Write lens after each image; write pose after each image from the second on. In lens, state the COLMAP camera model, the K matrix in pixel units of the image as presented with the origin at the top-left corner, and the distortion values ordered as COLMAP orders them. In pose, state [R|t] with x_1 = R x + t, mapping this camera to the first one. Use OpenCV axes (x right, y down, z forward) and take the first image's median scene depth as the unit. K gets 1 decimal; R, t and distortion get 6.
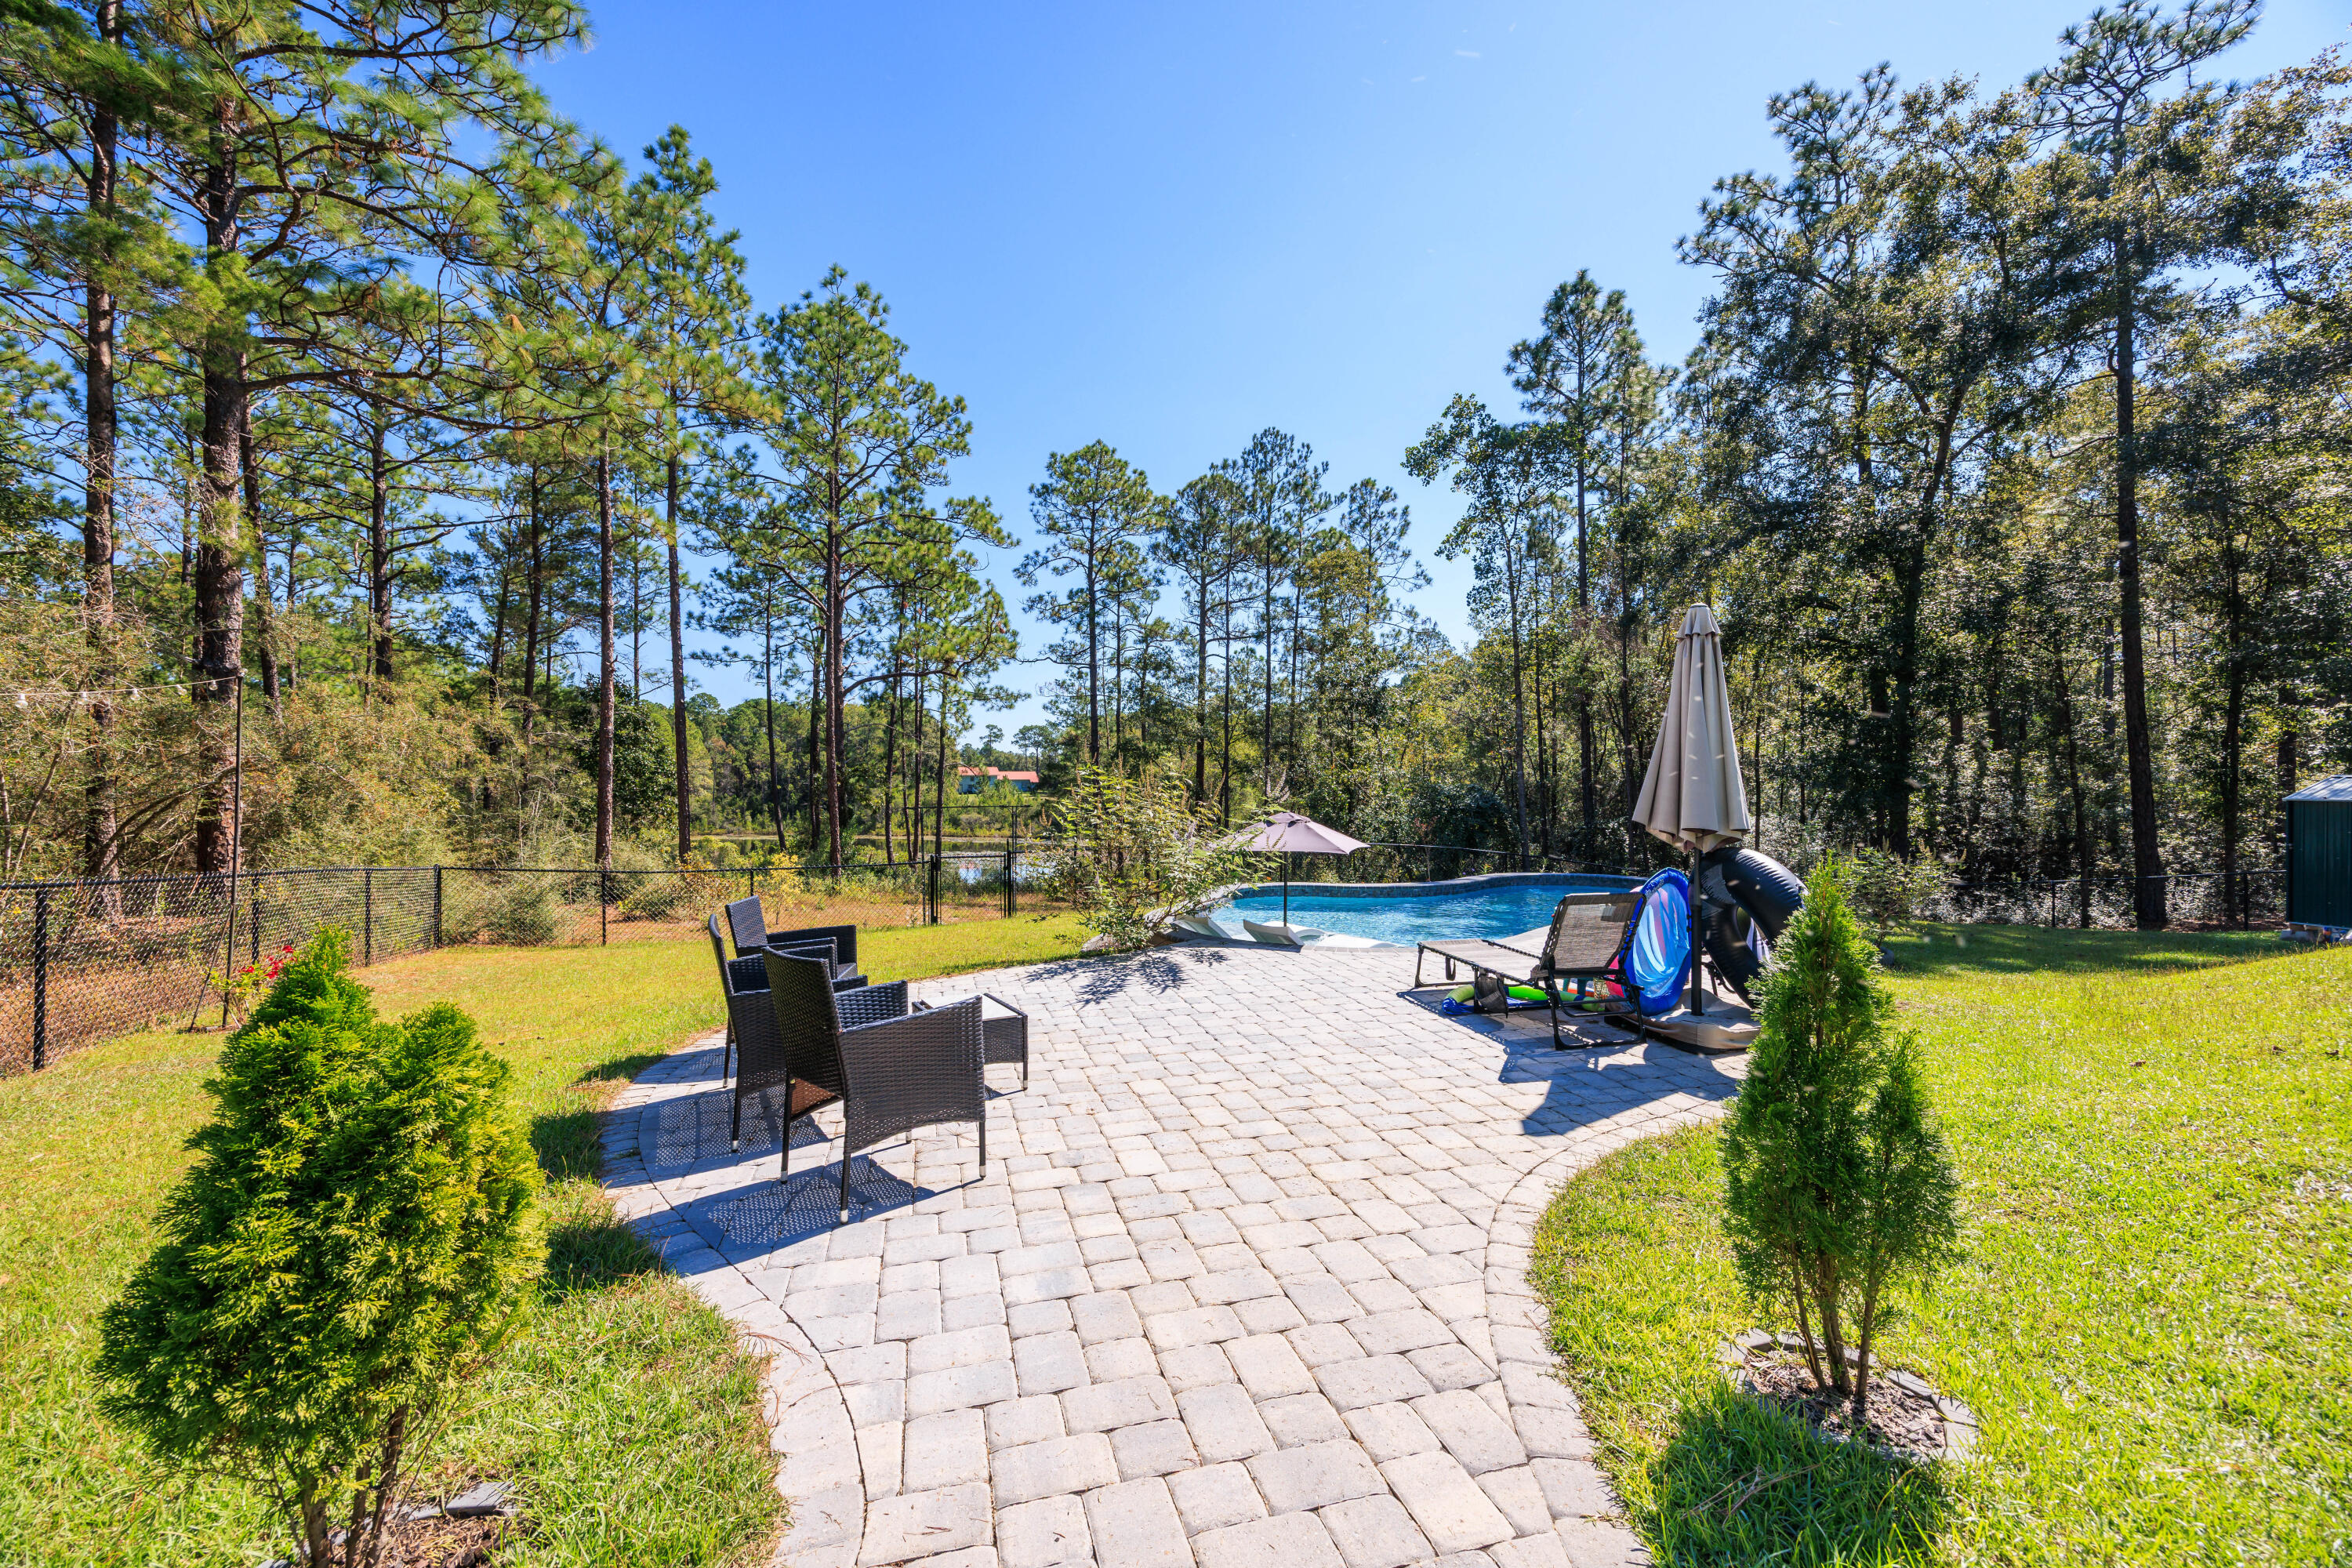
lens RADIAL K [[901.5, 0, 1179.5], [0, 901.5, 785.8], [0, 0, 1]] dist [-0.001555, -0.000050]
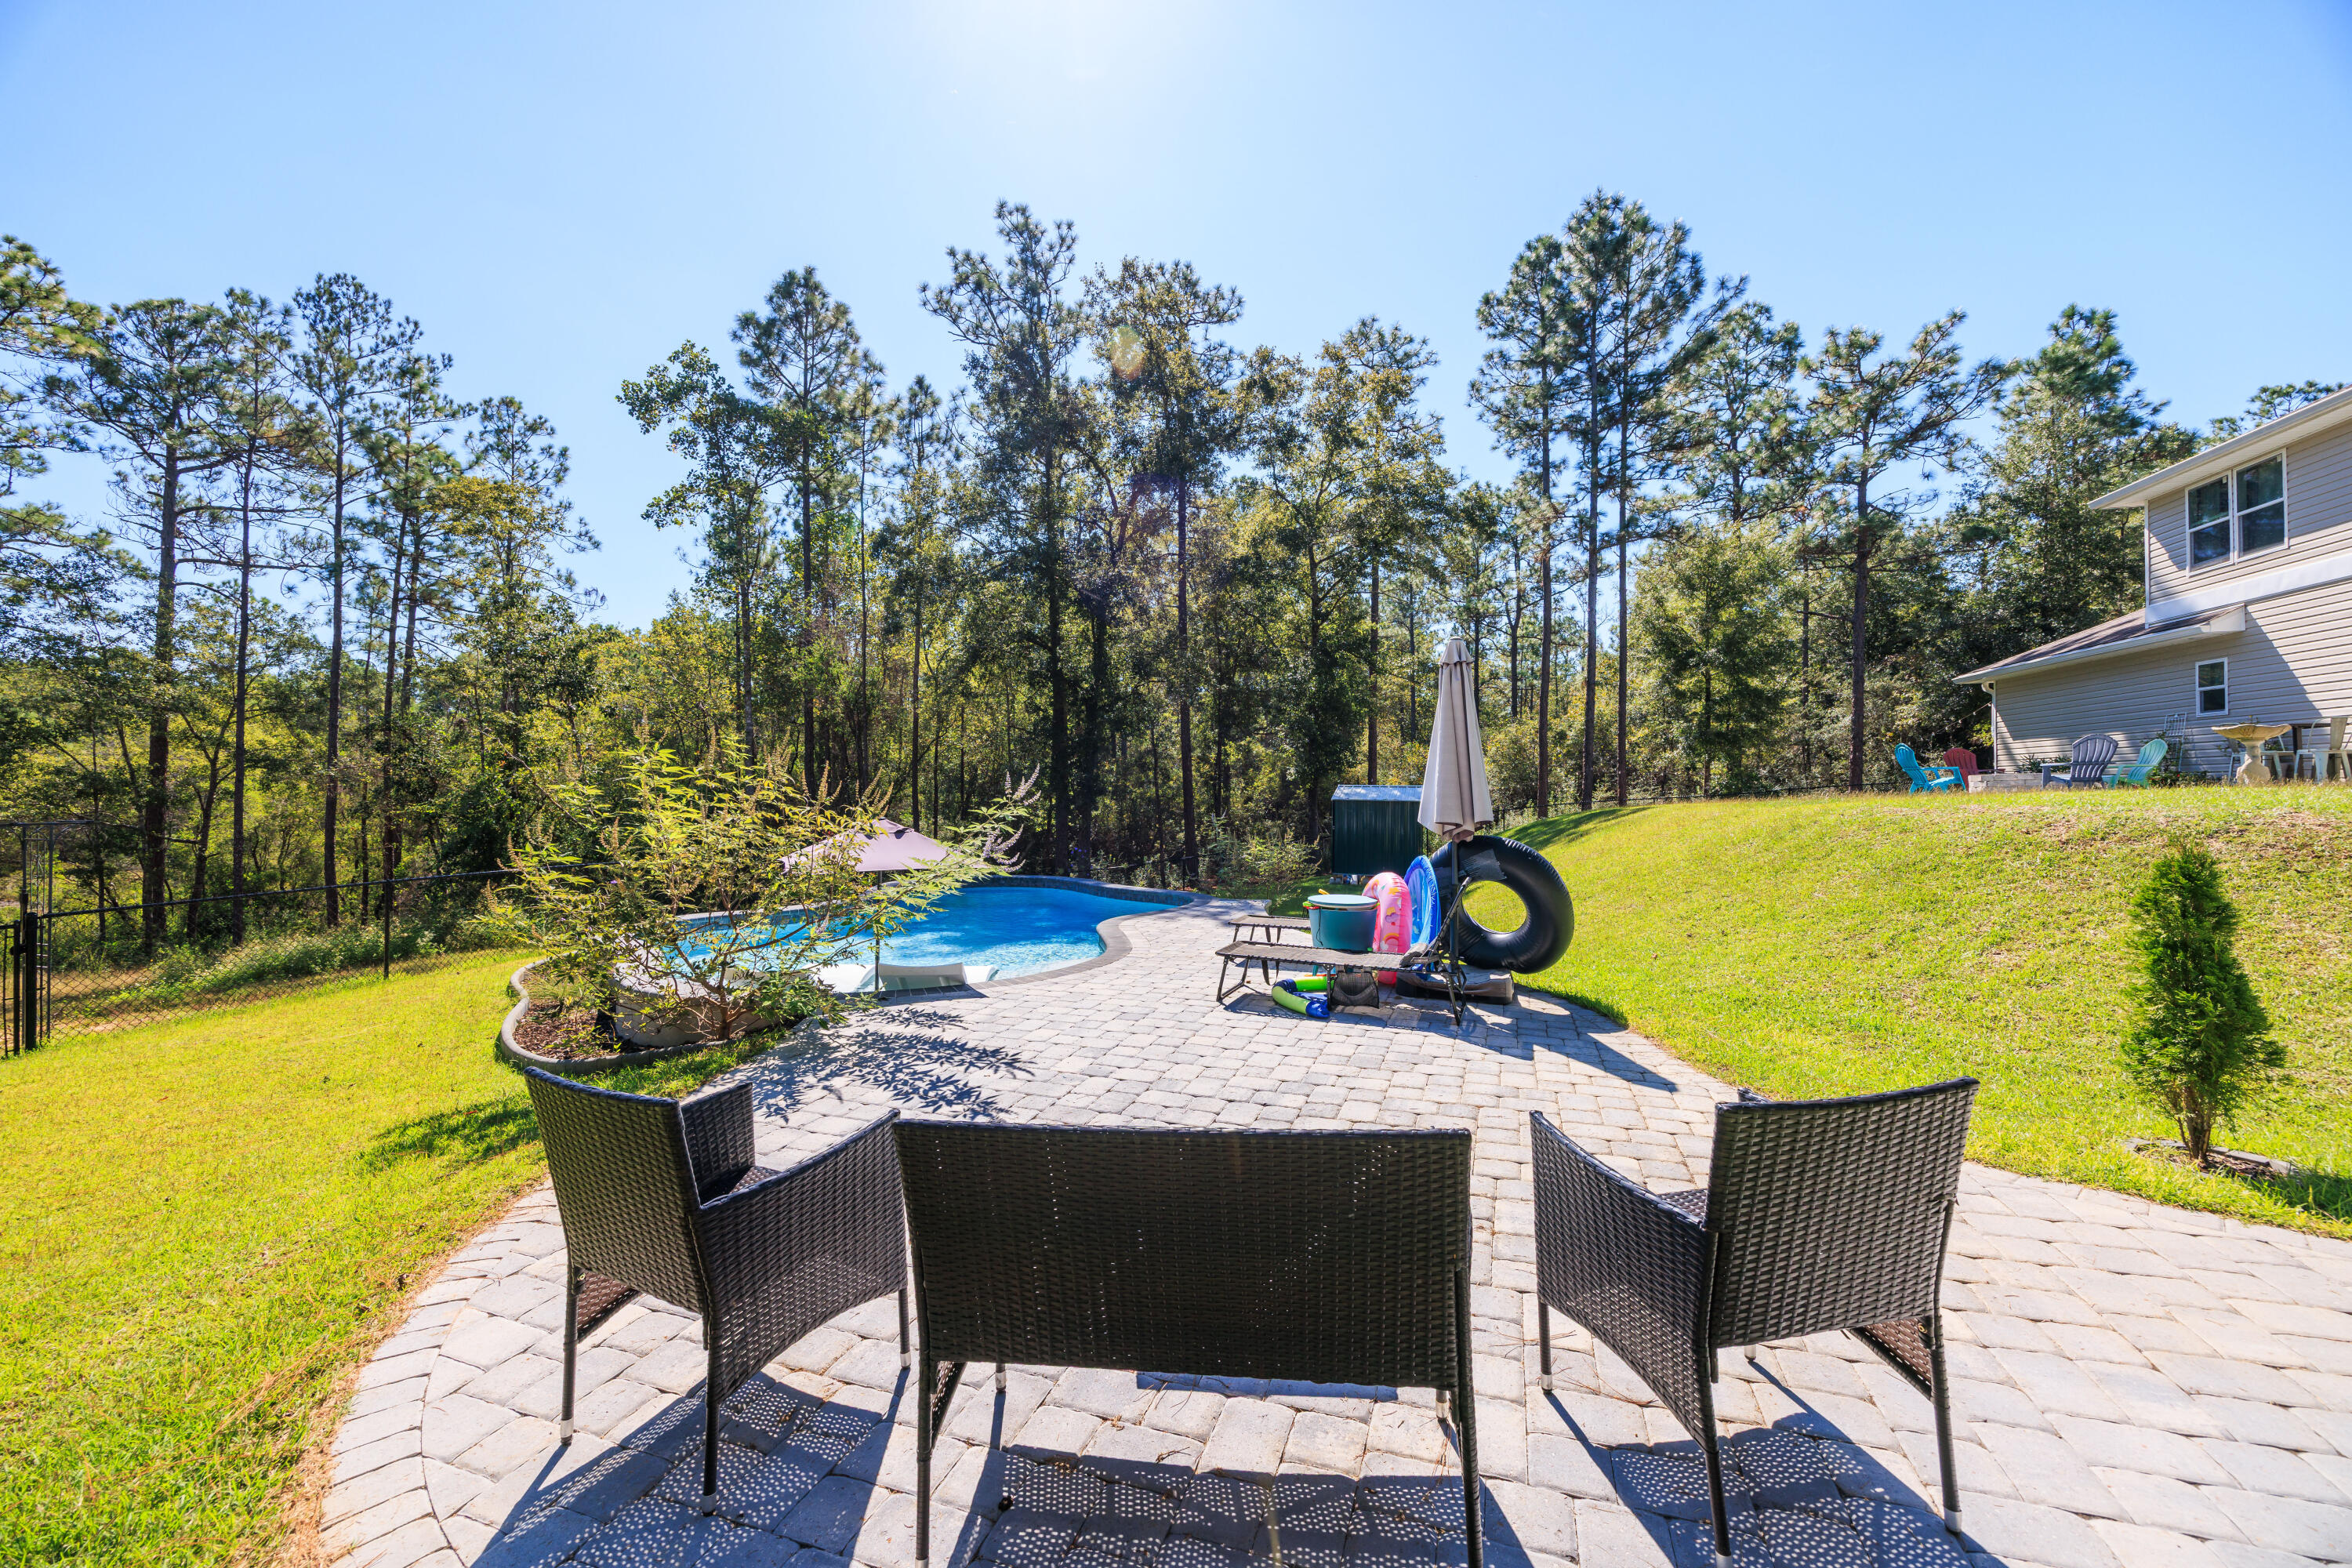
lens RADIAL K [[901.5, 0, 1173.1], [0, 901.5, 781.6], [0, 0, 1]] dist [-0.001555, -0.000050]
pose [[0.591813, 0.013635, 0.805960, -0.077892], [-0.004347, 0.999896, -0.013723, 0.001855], [-0.806063, 0.004618, 0.591811, 0.073575]]
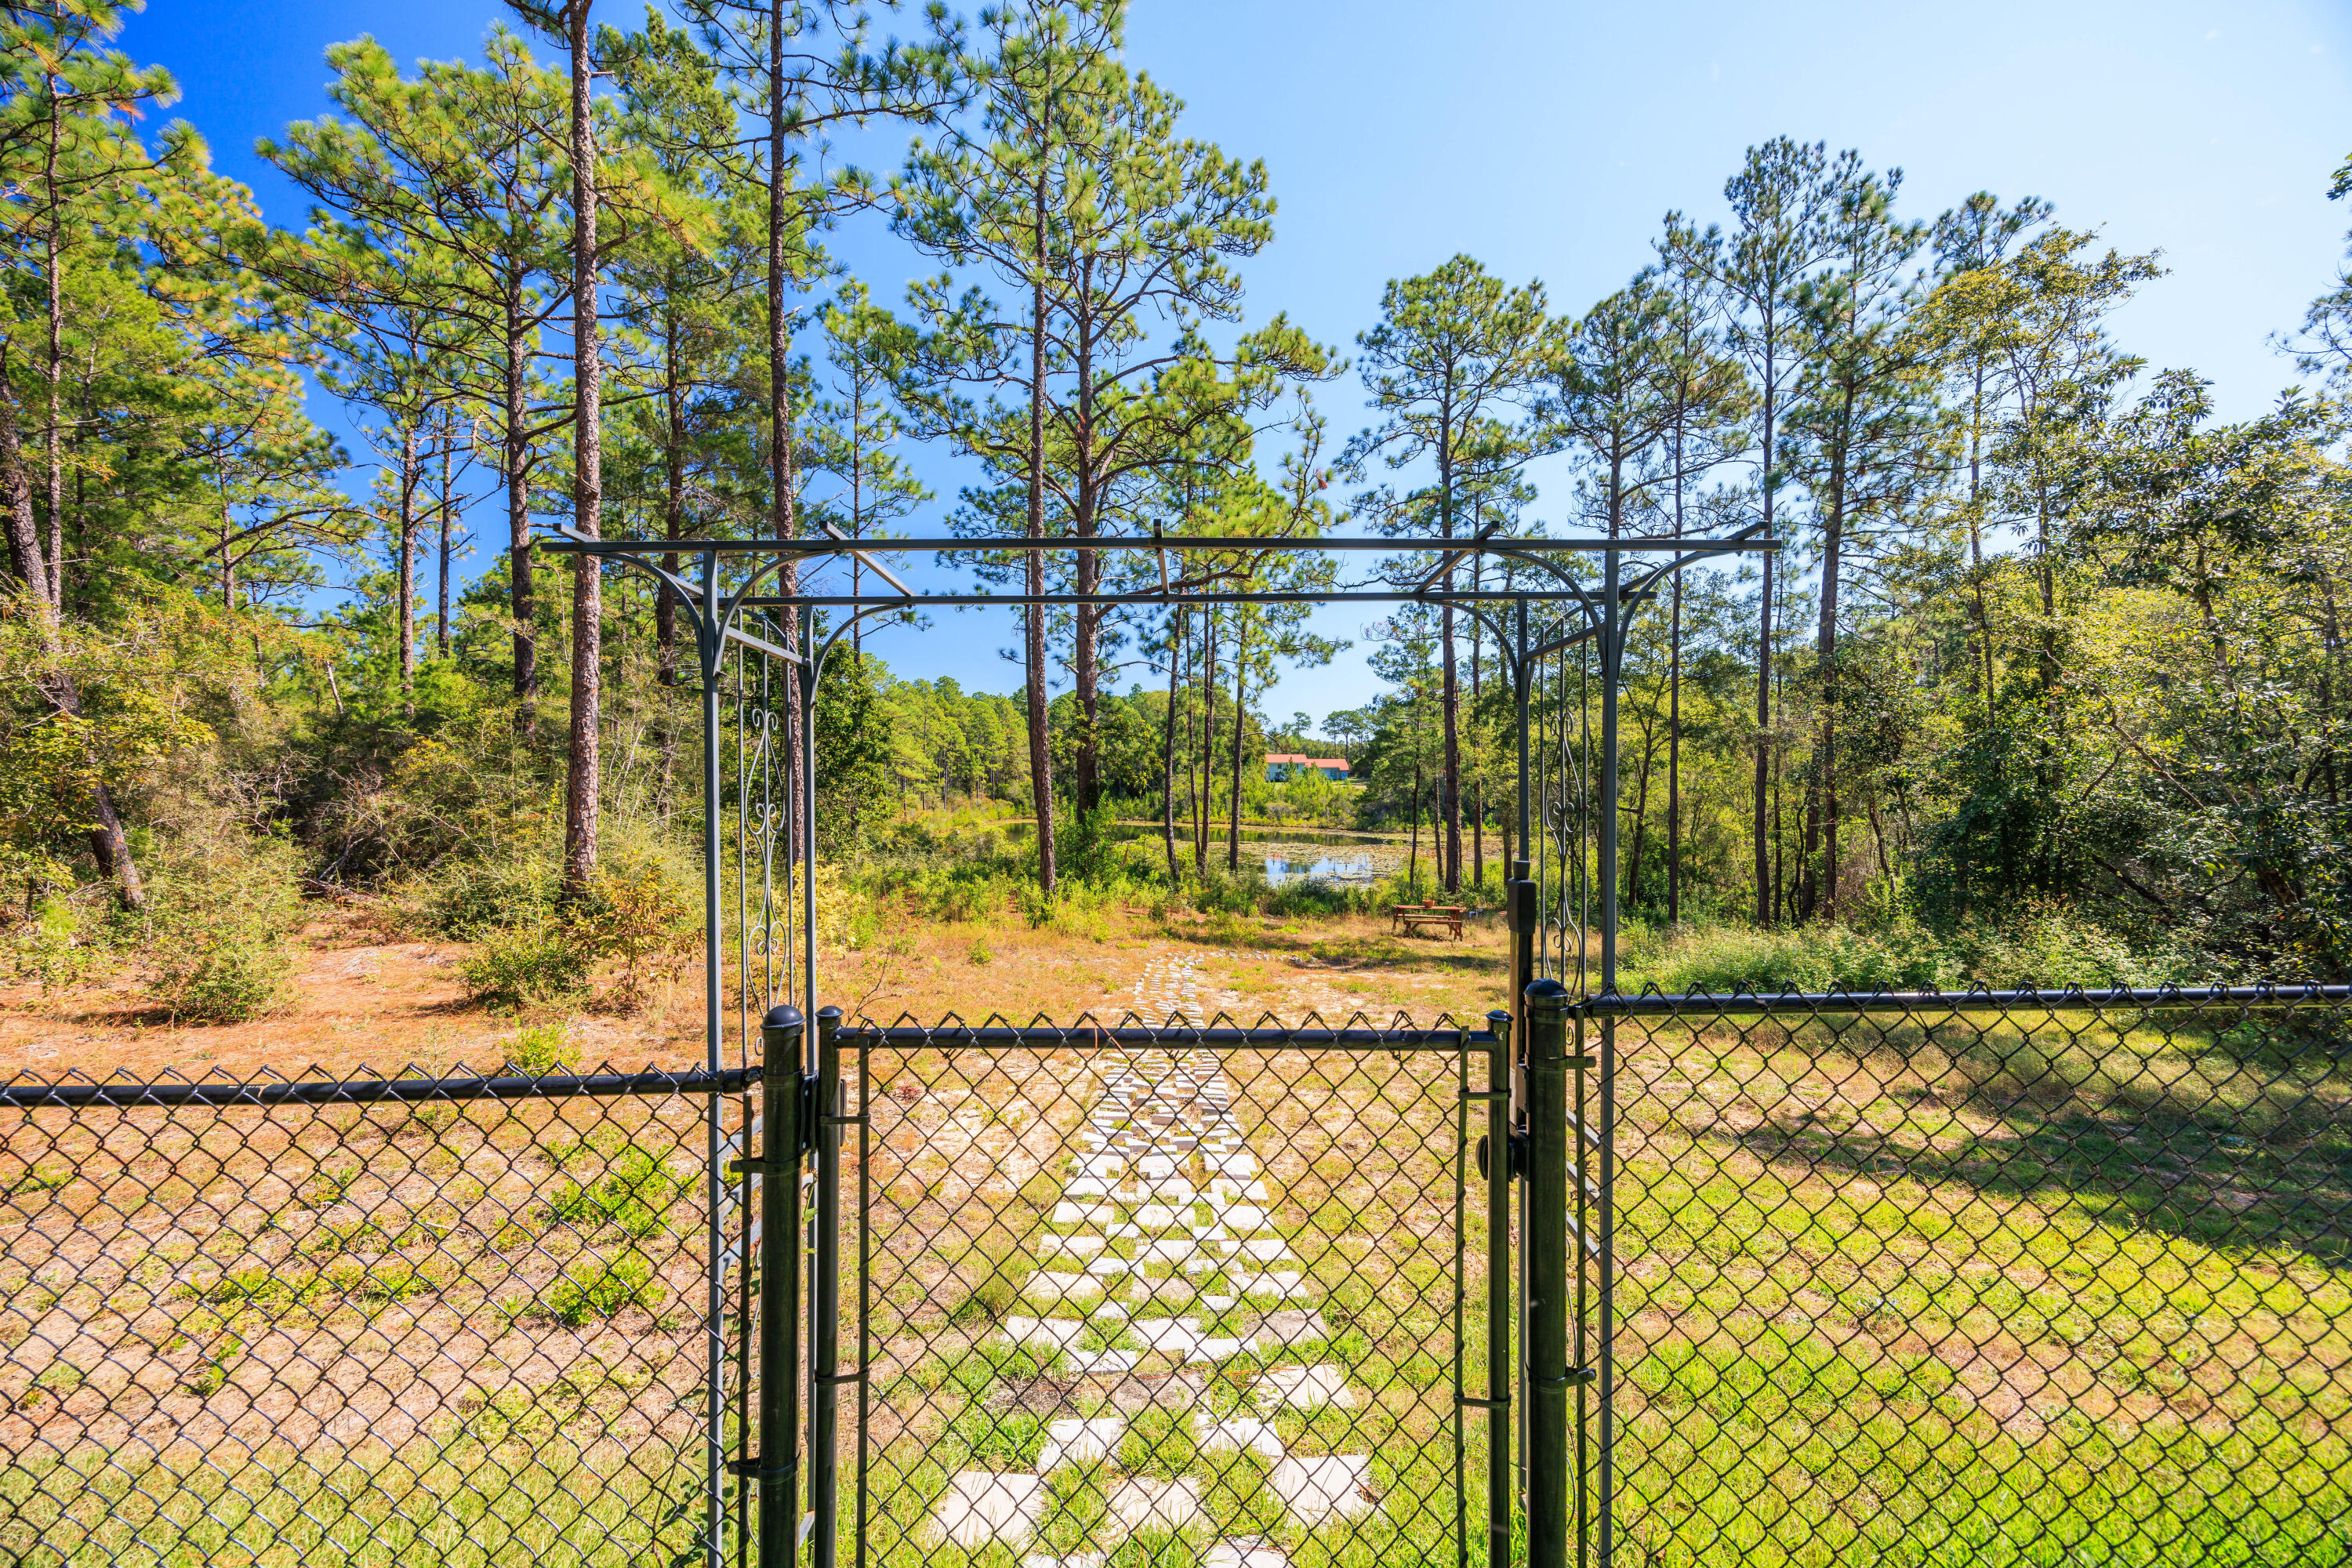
lens RADIAL K [[901.5, 0, 1184.3], [0, 901.5, 782.3], [0, 0, 1]] dist [-0.001555, -0.000050]
pose [[0.945377, 0.006677, -0.325912, -0.069679], [-0.004712, 0.999966, 0.006820, 0.017927], [0.325946, -0.004911, 0.945376, 0.323432]]
